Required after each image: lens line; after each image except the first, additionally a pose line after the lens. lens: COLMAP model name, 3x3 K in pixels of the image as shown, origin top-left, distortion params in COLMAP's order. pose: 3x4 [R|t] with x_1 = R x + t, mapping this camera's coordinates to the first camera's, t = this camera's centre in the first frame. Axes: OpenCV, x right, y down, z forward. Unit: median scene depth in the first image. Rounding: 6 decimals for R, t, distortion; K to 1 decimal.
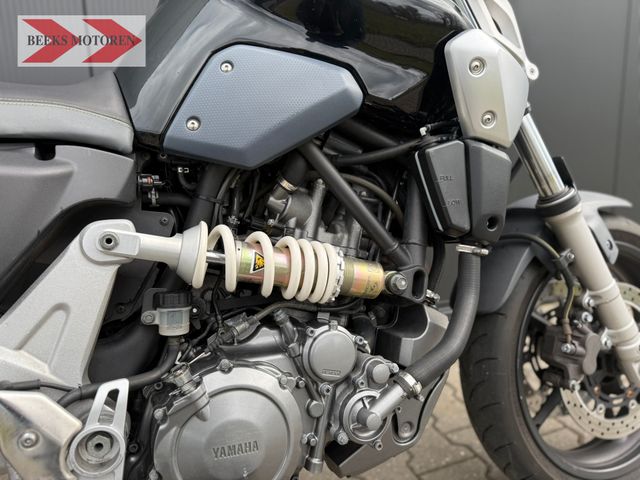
lens RADIAL K [[446.2, 0, 320.0], [0, 446.2, 240.0], [0, 0, 1]] dist [0.040928, -0.046076]
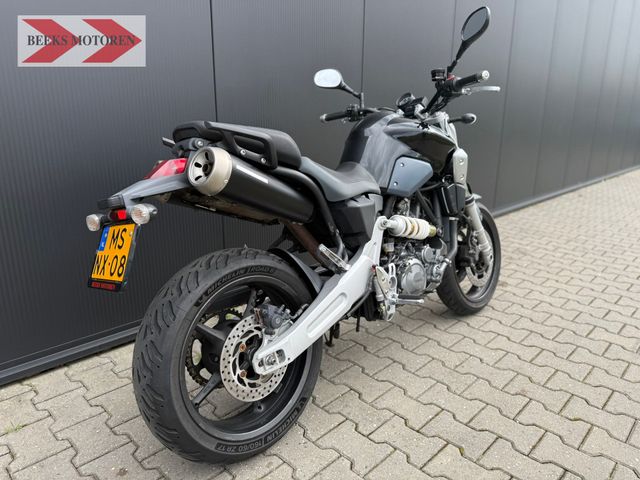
lens RADIAL K [[446.2, 0, 320.0], [0, 446.2, 240.0], [0, 0, 1]] dist [0.040928, -0.046076]
pose [[0.908424, -0.074379, 0.411379, -1.792778], [0.045357, 0.995772, 0.079881, -0.121382], [-0.415581, -0.053907, 0.907957, -1.412235]]
